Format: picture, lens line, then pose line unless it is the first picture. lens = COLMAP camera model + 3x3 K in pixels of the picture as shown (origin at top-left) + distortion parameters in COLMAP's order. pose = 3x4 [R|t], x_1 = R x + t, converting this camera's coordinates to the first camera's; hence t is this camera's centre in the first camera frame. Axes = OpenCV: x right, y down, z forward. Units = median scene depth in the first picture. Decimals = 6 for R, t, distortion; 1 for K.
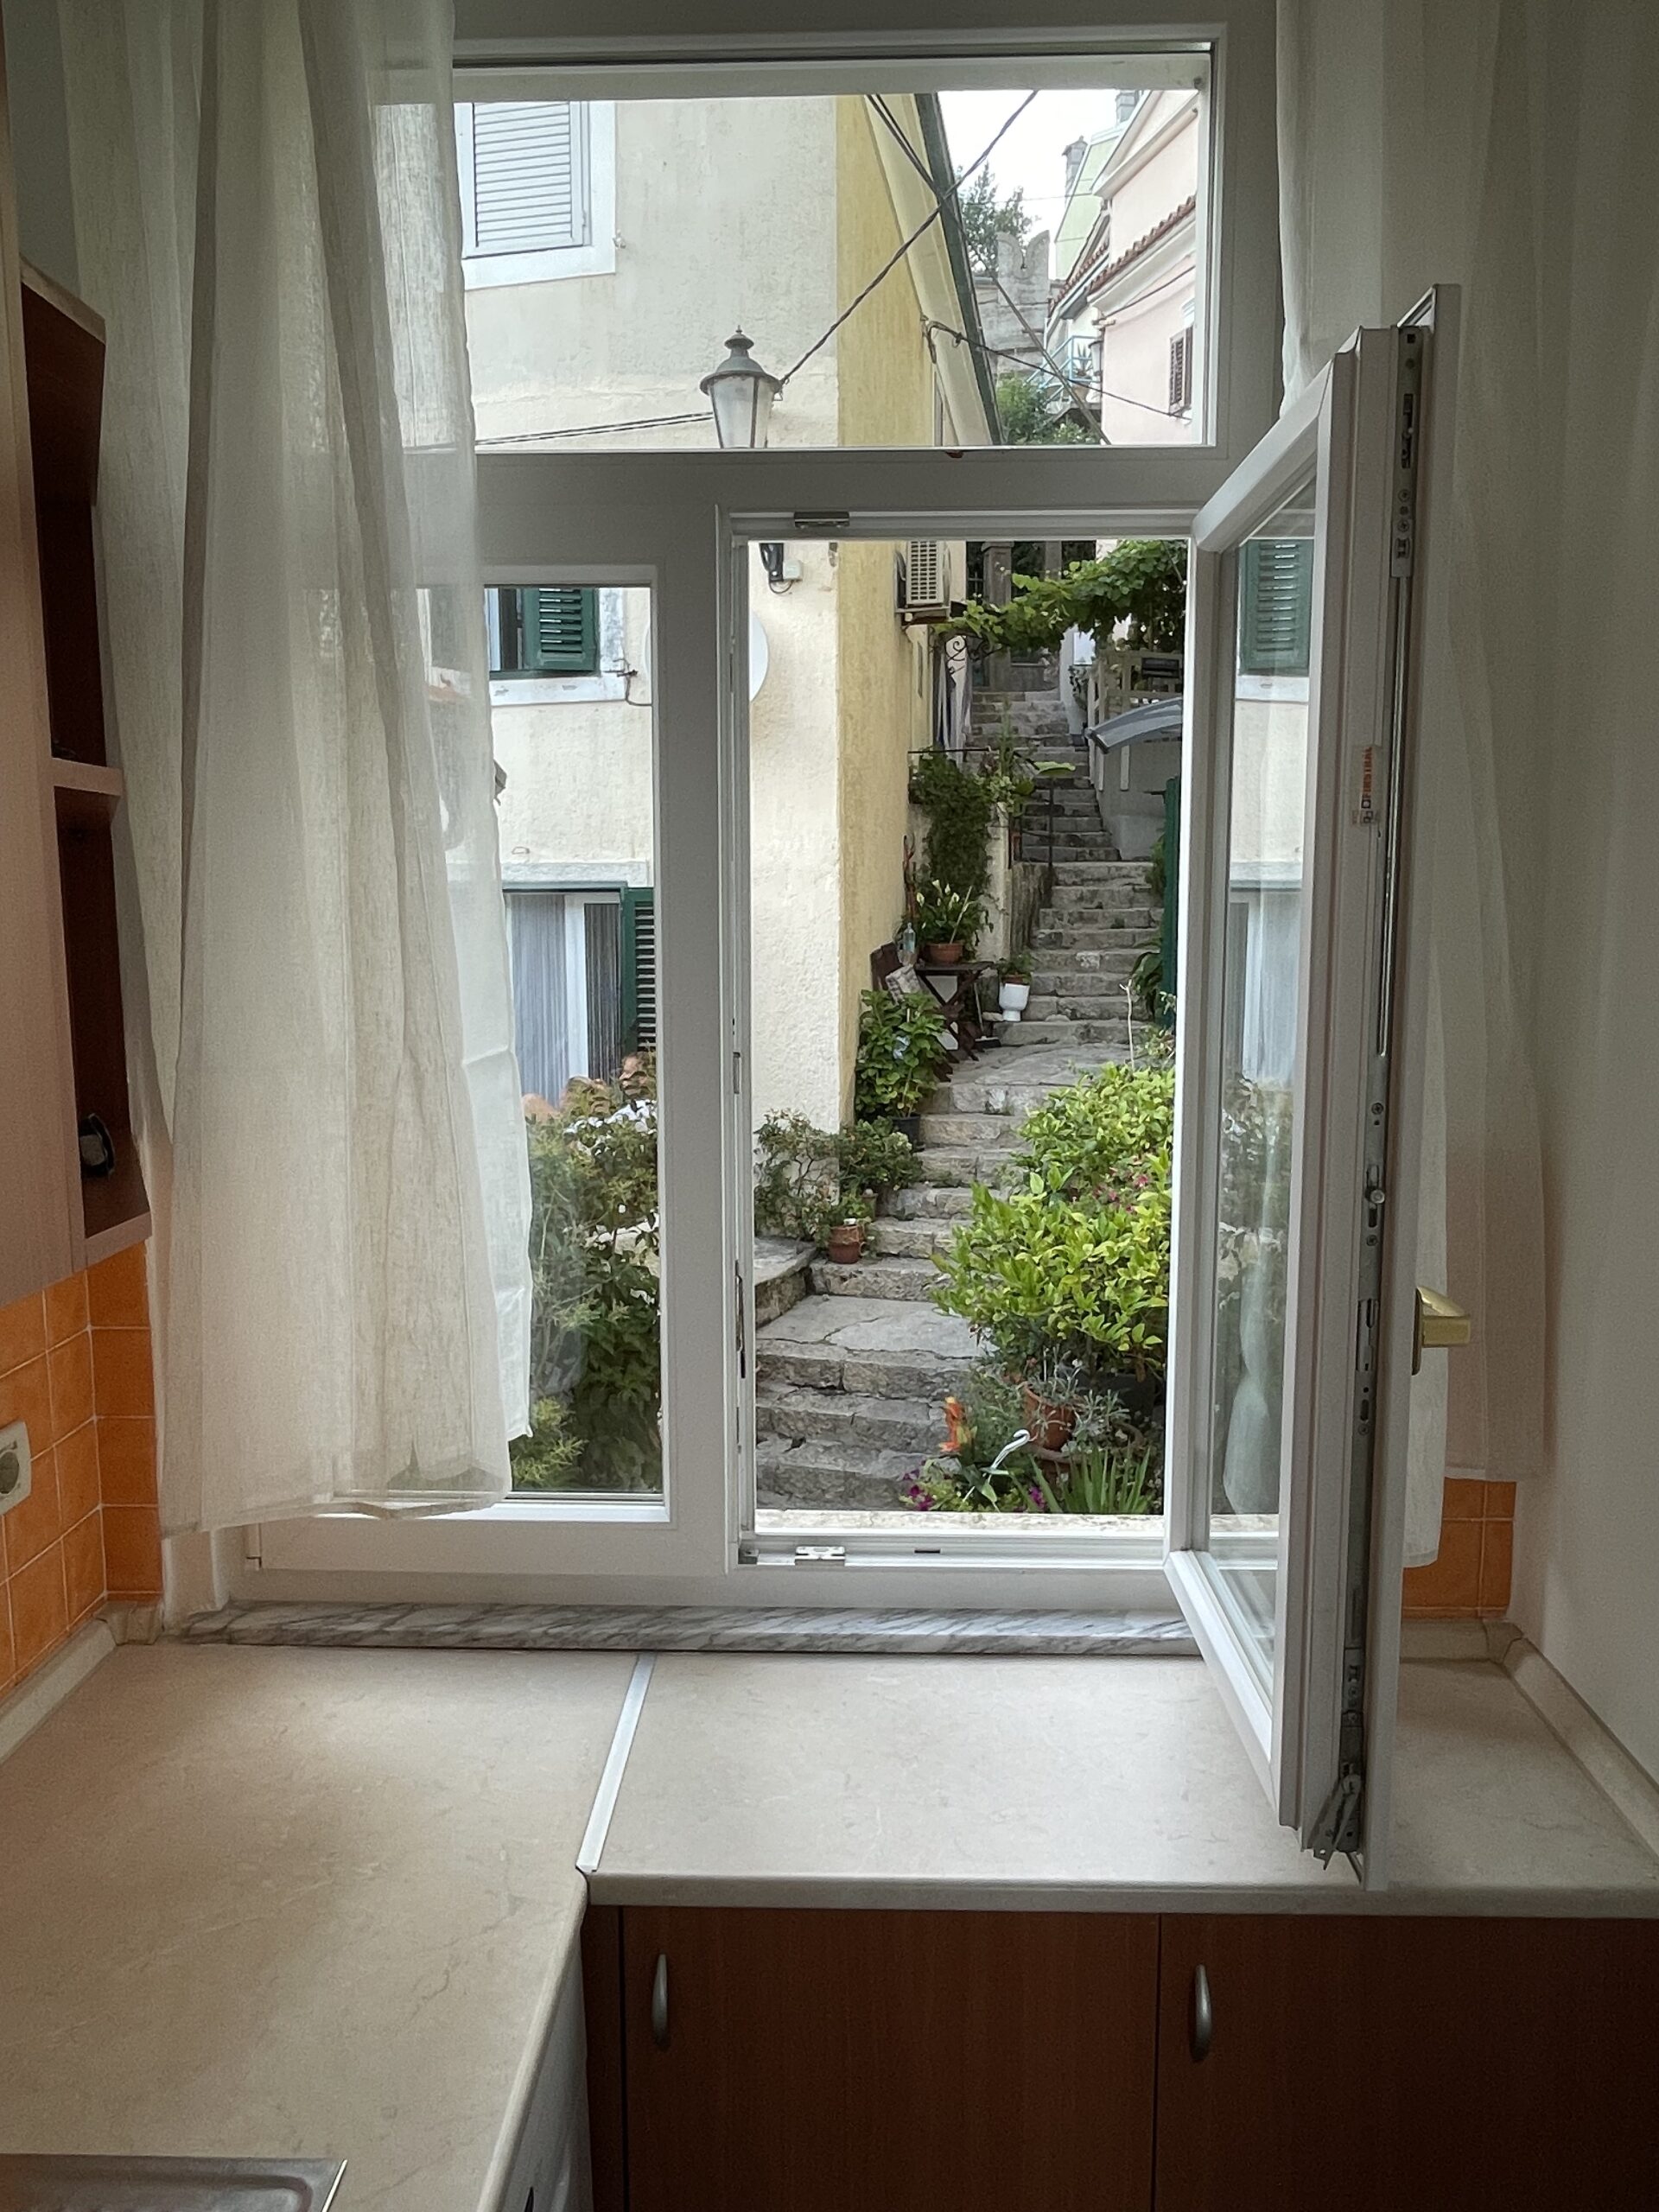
lens RADIAL K [[1514.2, 0, 824.0], [0, 1514.2, 1103.4], [0, 0, 1]] dist [0.002182, 0.000952]
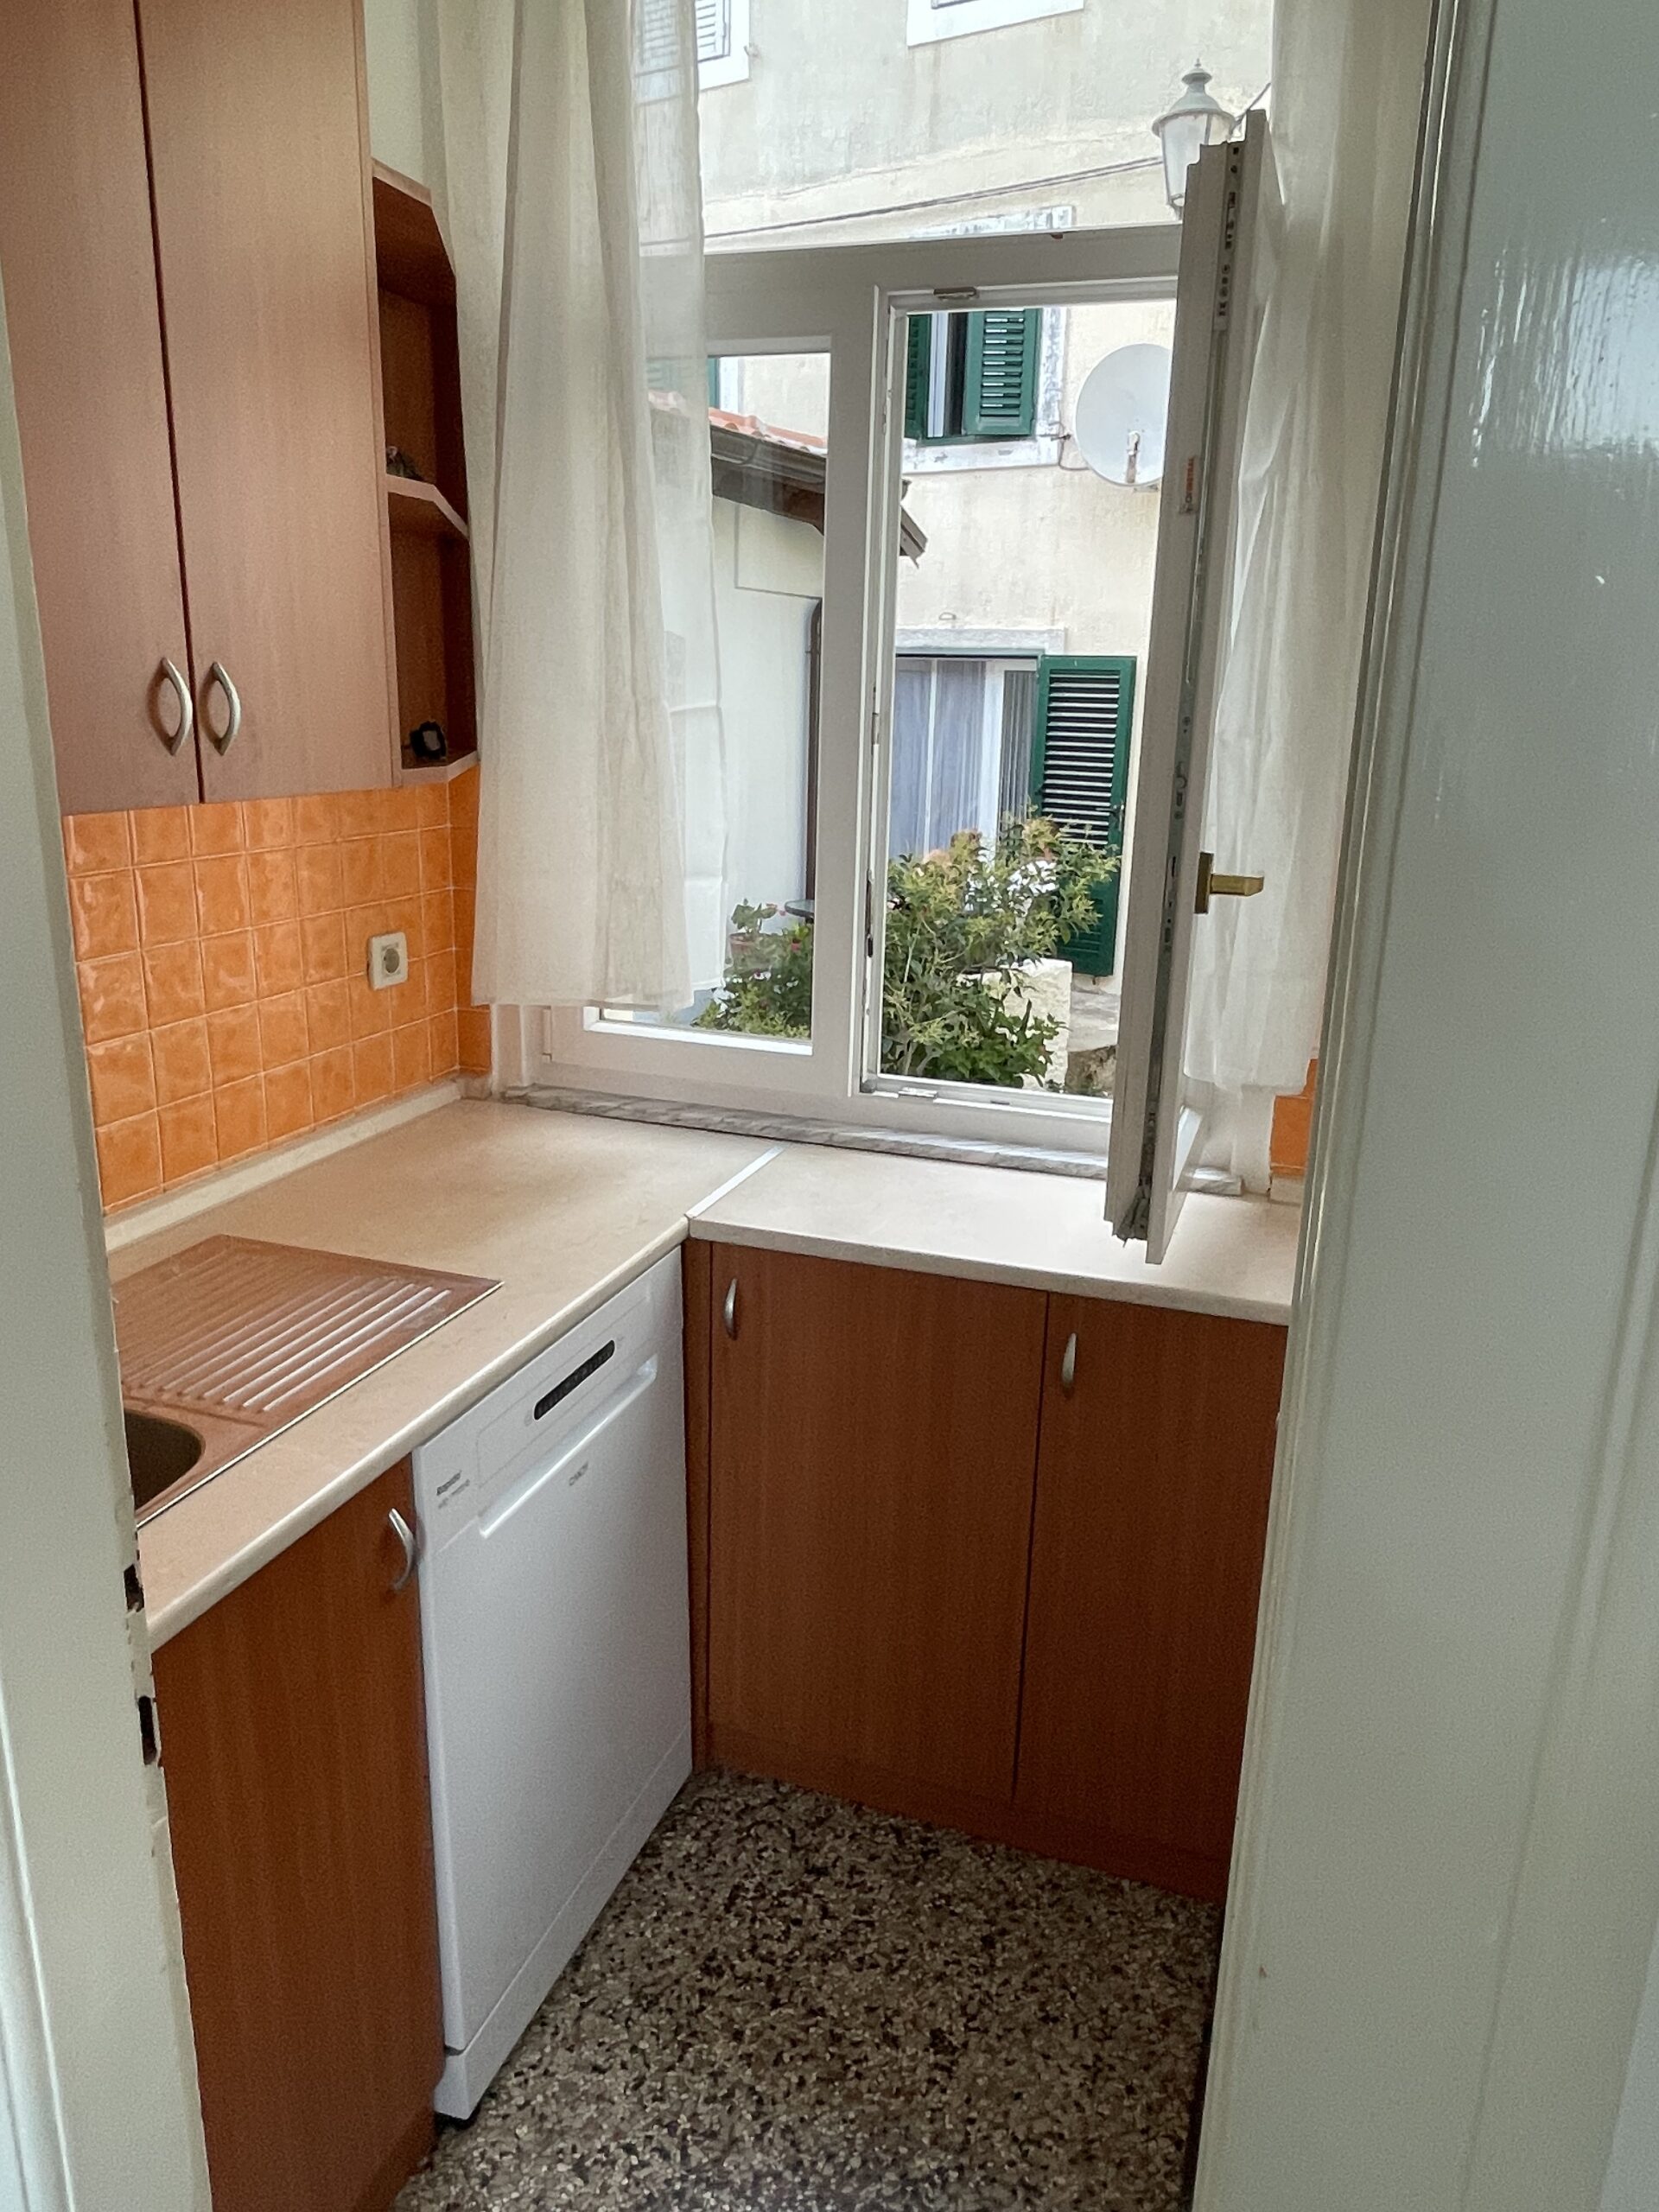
lens RADIAL K [[1514.2, 0, 833.3], [0, 1514.2, 1103.1], [0, 0, 1]] dist [0.002182, 0.000952]
pose [[0.953265, 0.106905, -0.282590, 0.312812], [-0.068140, 0.987282, 0.143633, 0.114246], [0.294351, -0.117665, 0.948426, -0.327265]]
